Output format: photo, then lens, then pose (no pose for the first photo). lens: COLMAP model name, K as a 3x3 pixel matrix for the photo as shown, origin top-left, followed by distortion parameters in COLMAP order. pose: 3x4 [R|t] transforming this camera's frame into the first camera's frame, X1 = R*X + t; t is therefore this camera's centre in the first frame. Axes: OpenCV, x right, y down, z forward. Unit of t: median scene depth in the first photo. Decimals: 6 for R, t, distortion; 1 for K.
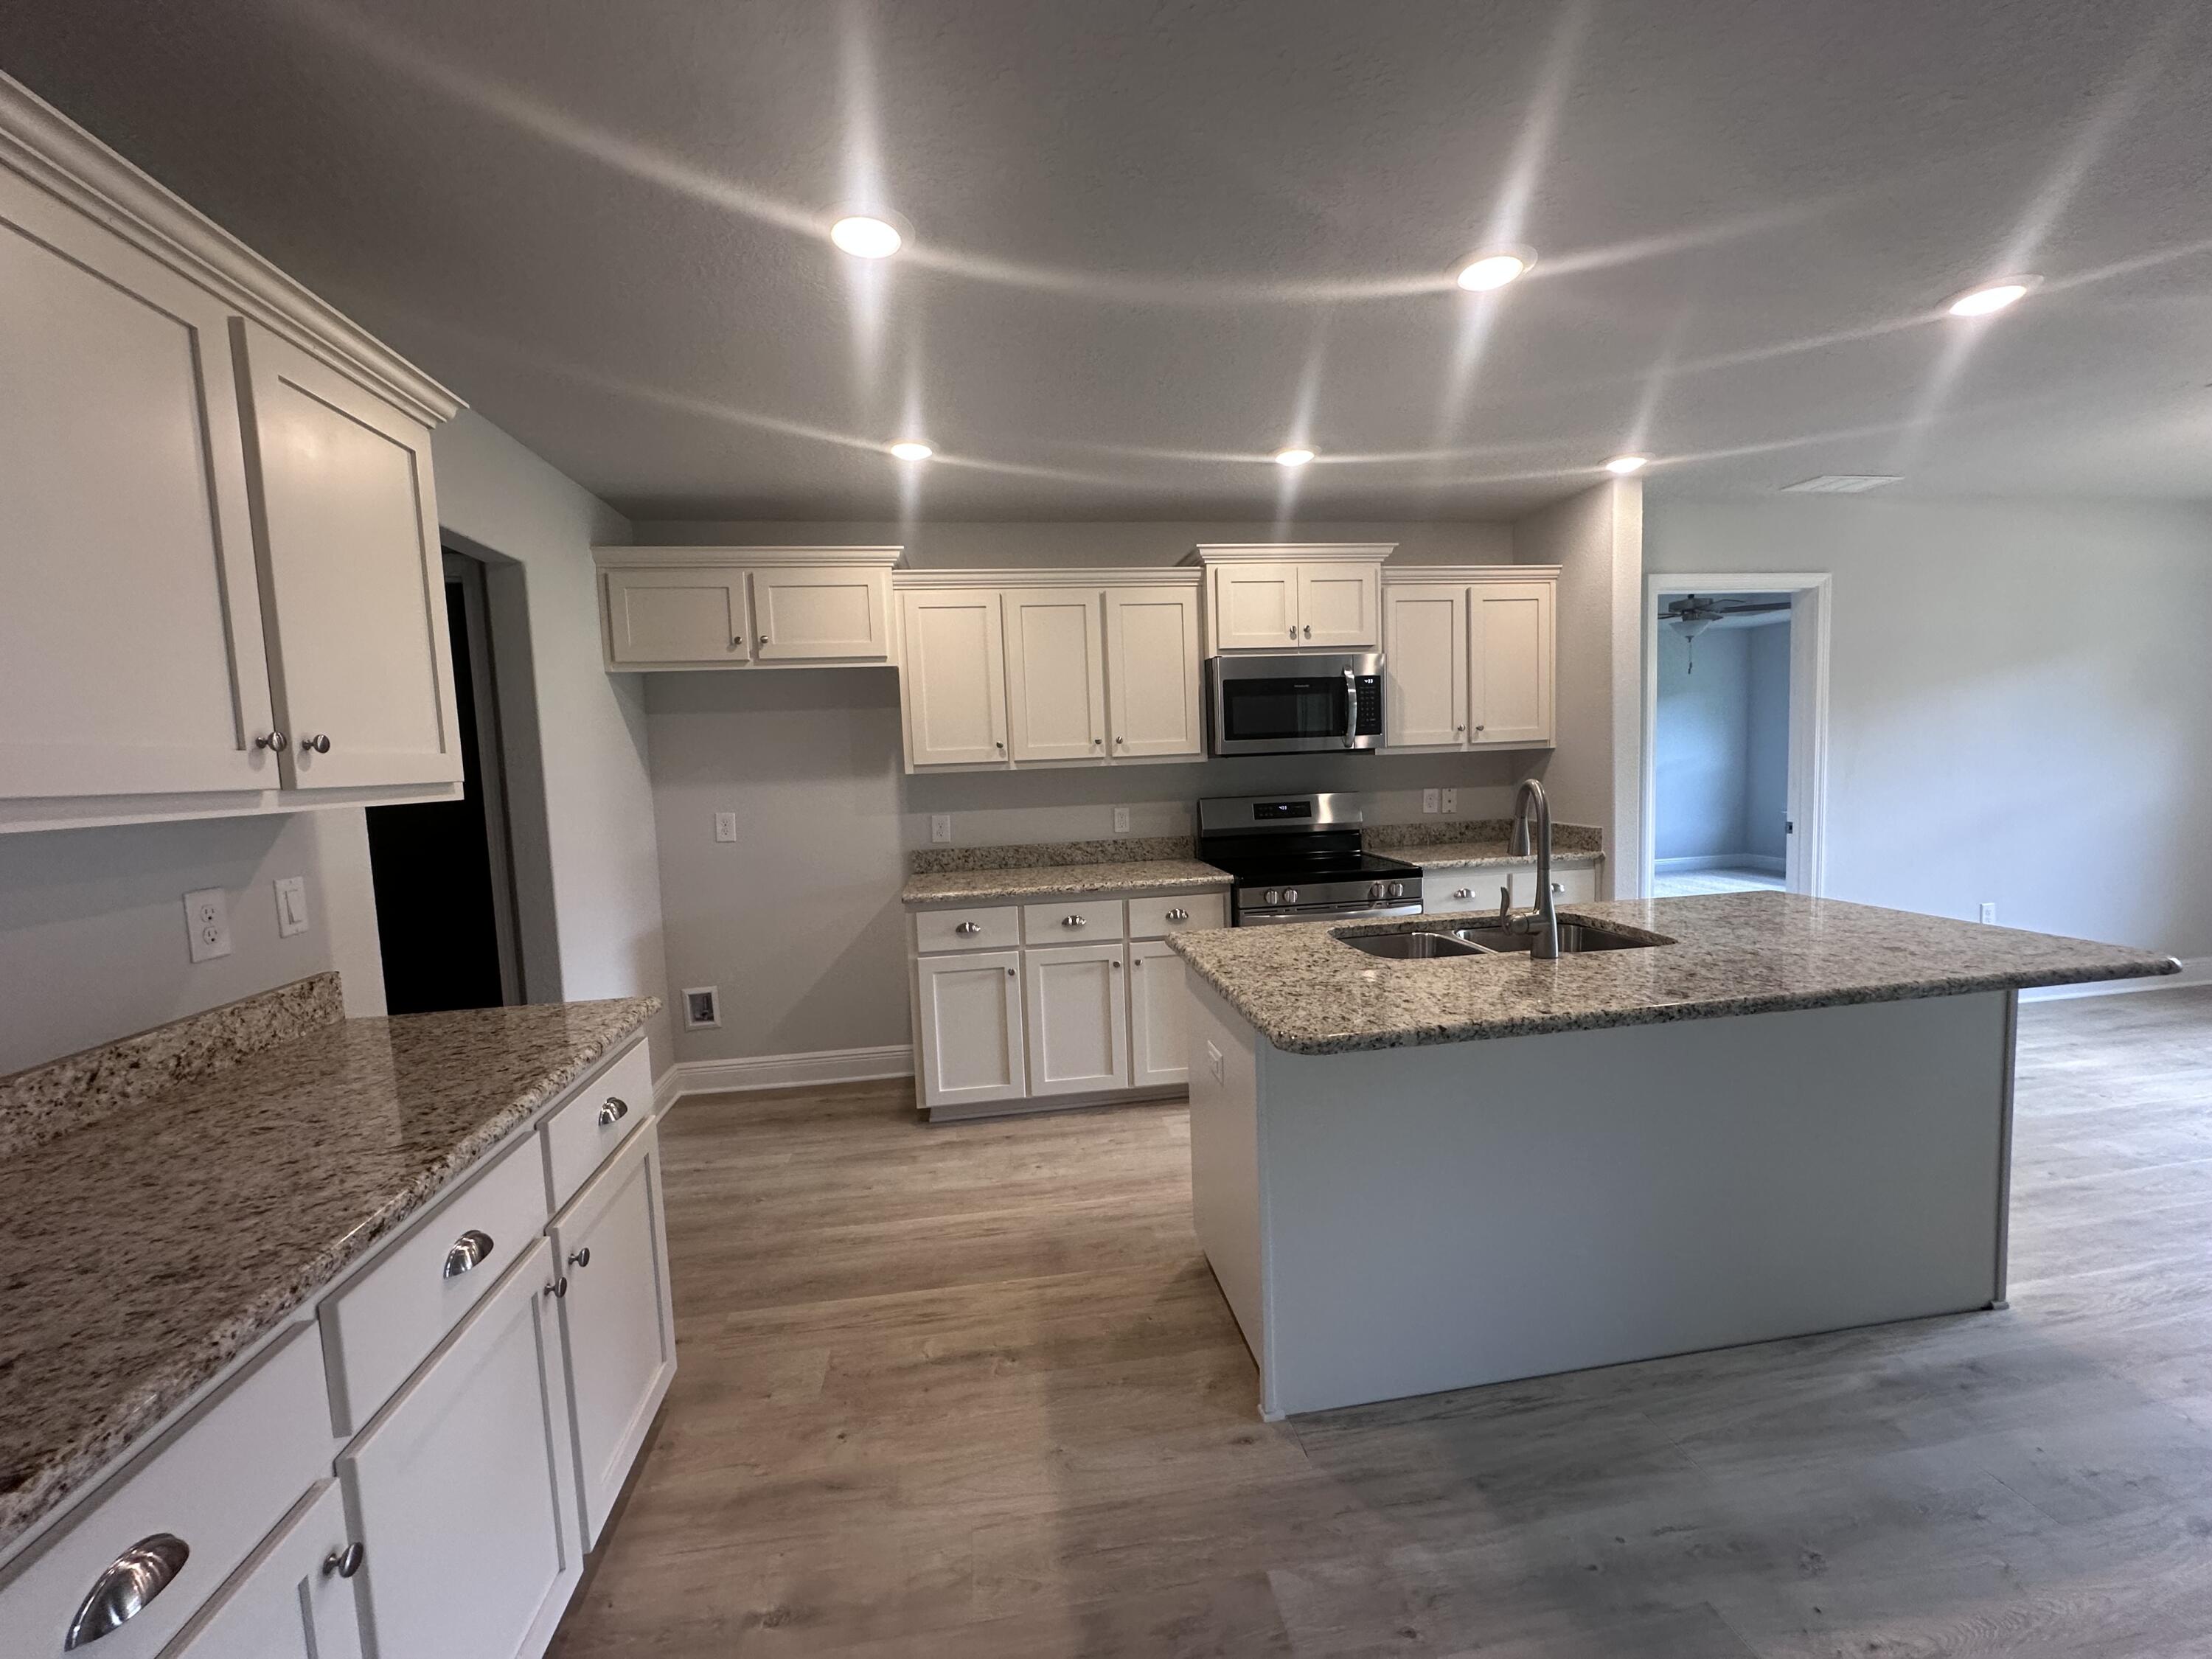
lens RADIAL K [[887.4, 0, 1104.9], [0, 887.4, 831.4], [0, 0, 1]] dist [-0.004374, 0.001495]
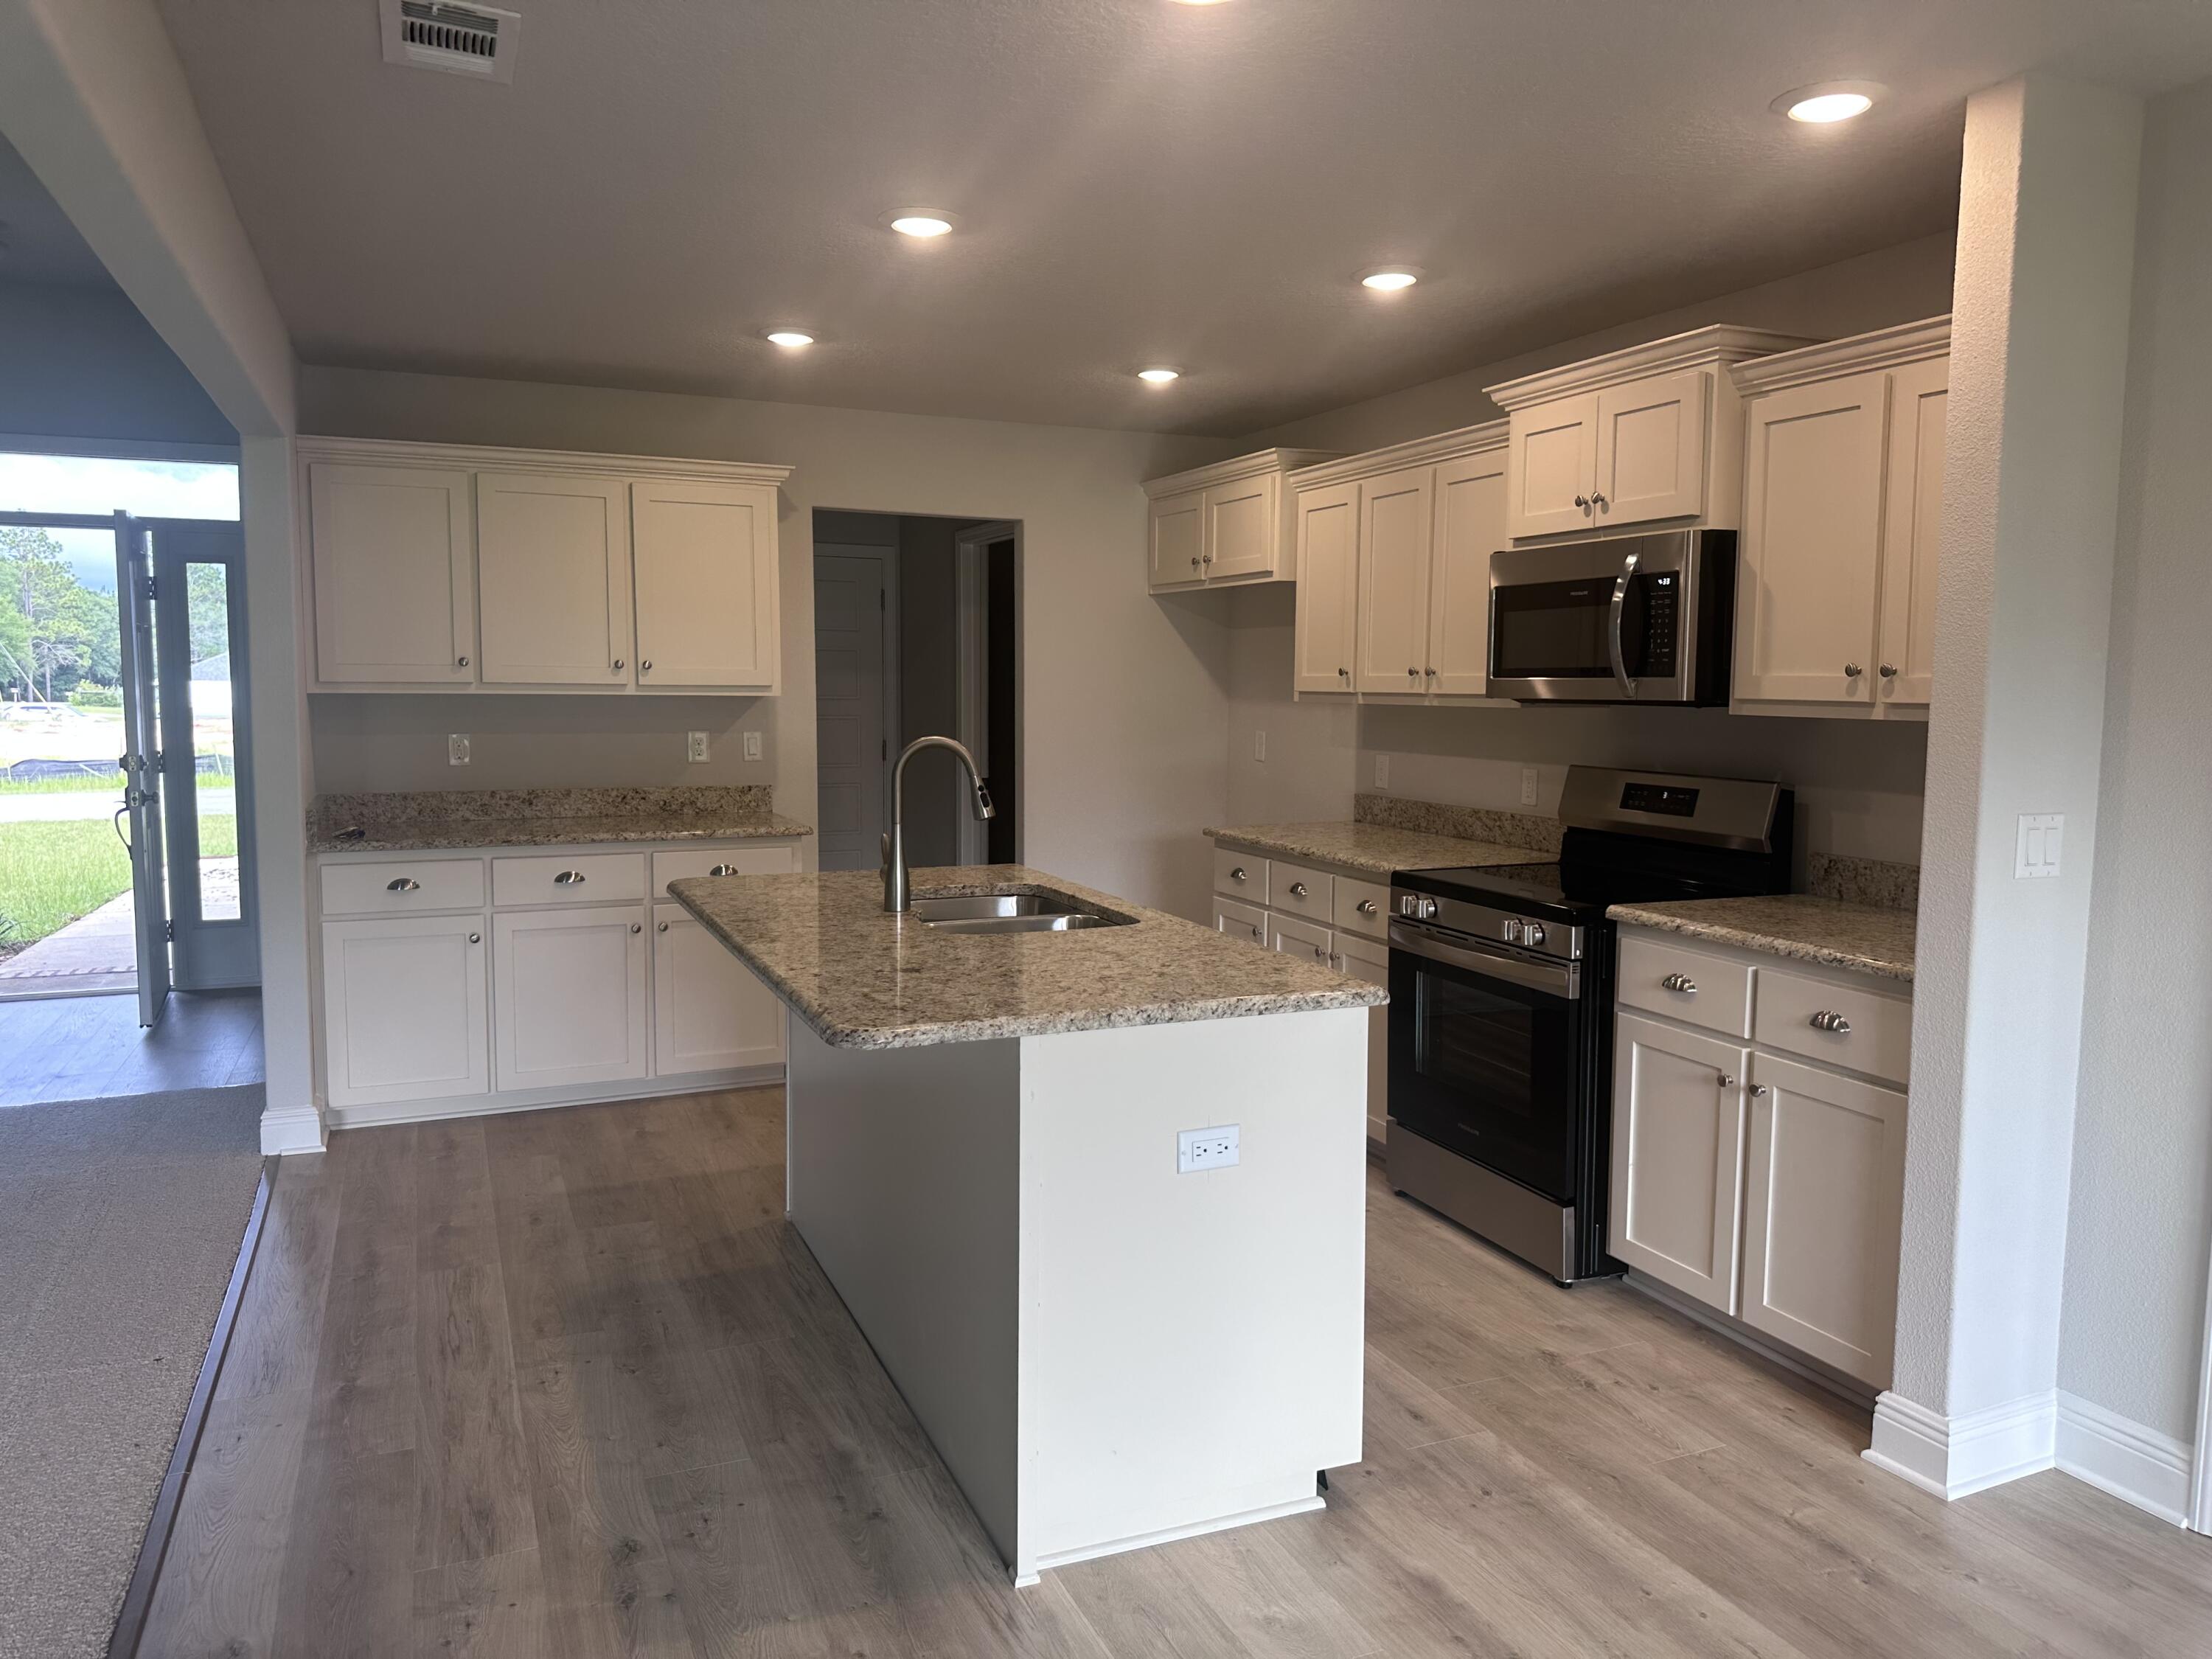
lens RADIAL K [[1566.7, 0, 1108.6], [0, 1566.7, 815.7], [0, 0, 1]] dist [0.071466, -0.112048]
pose [[0.246143, 0.125167, -0.961118, 1.296475], [-0.097563, 0.989789, 0.103915, -0.099678], [0.964311, 0.068192, 0.255841, 0.447089]]
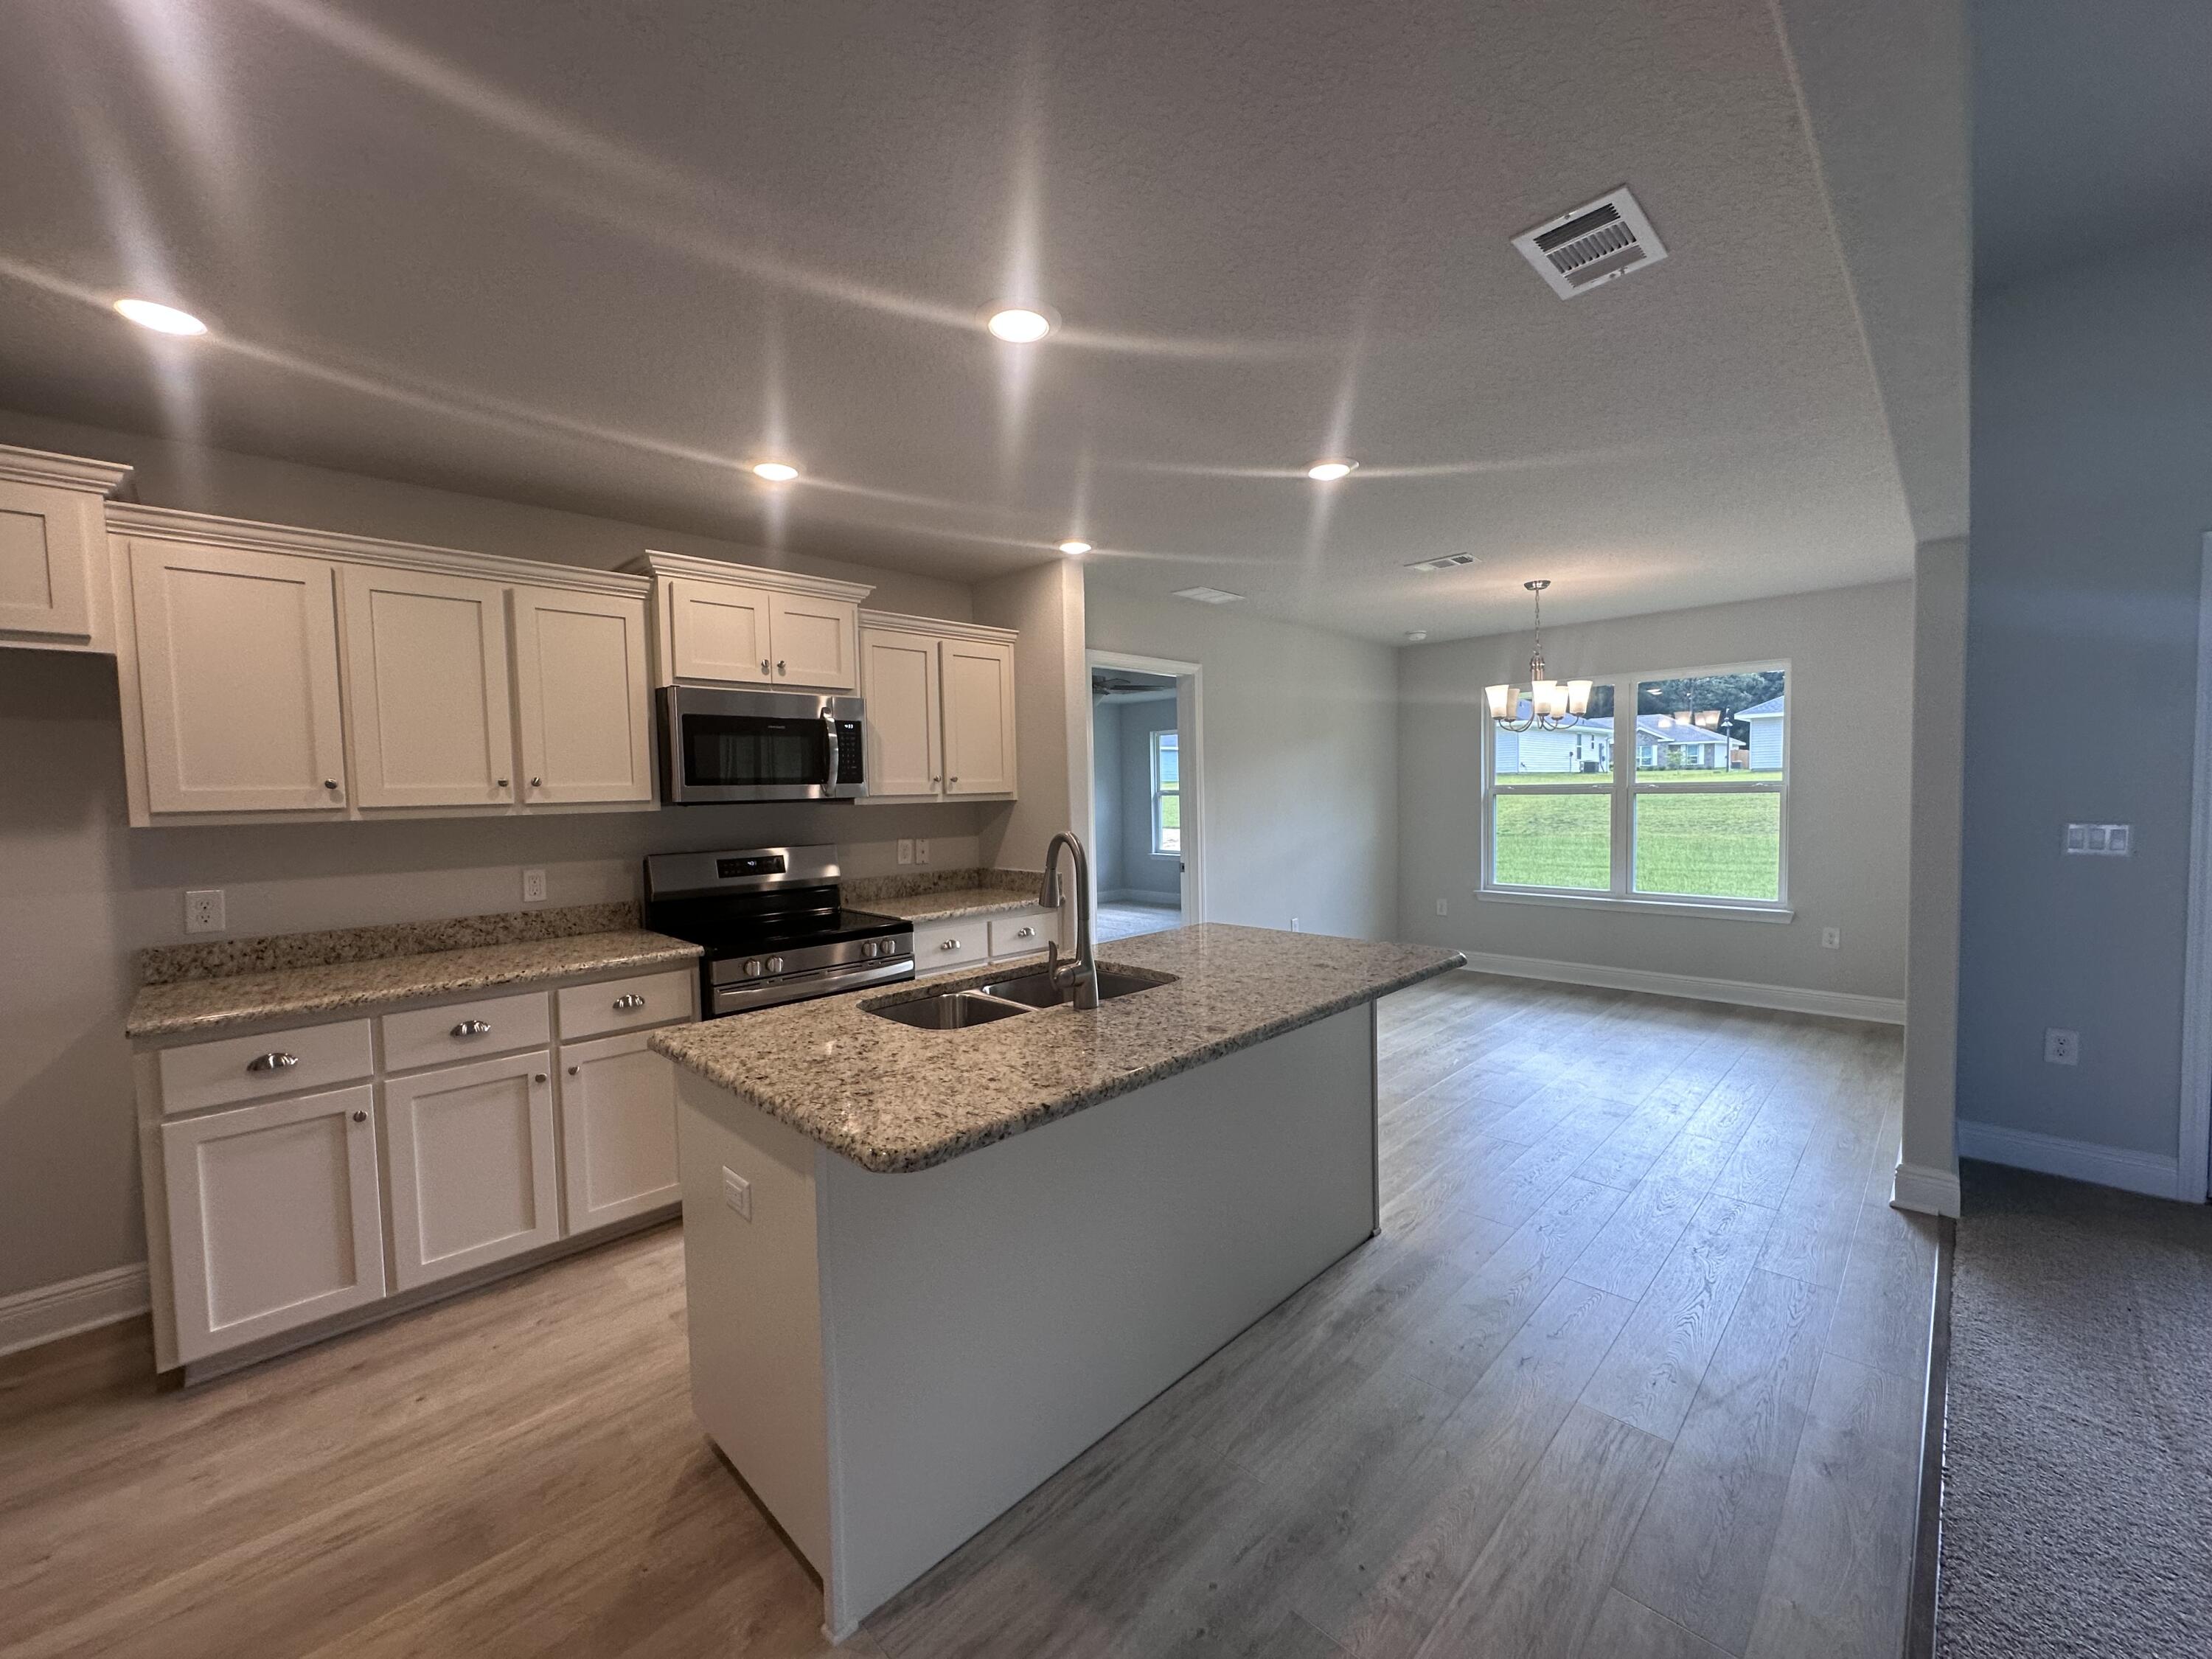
lens RADIAL K [[887.4, 0, 1109.5], [0, 887.4, 829.8], [0, 0, 1]] dist [-0.004374, 0.001495]
pose [[0.800582, -0.006380, 0.599189, -0.049200], [0.040683, 0.998215, -0.043729, -0.008136], [-0.597840, 0.059385, 0.799413, 0.097056]]
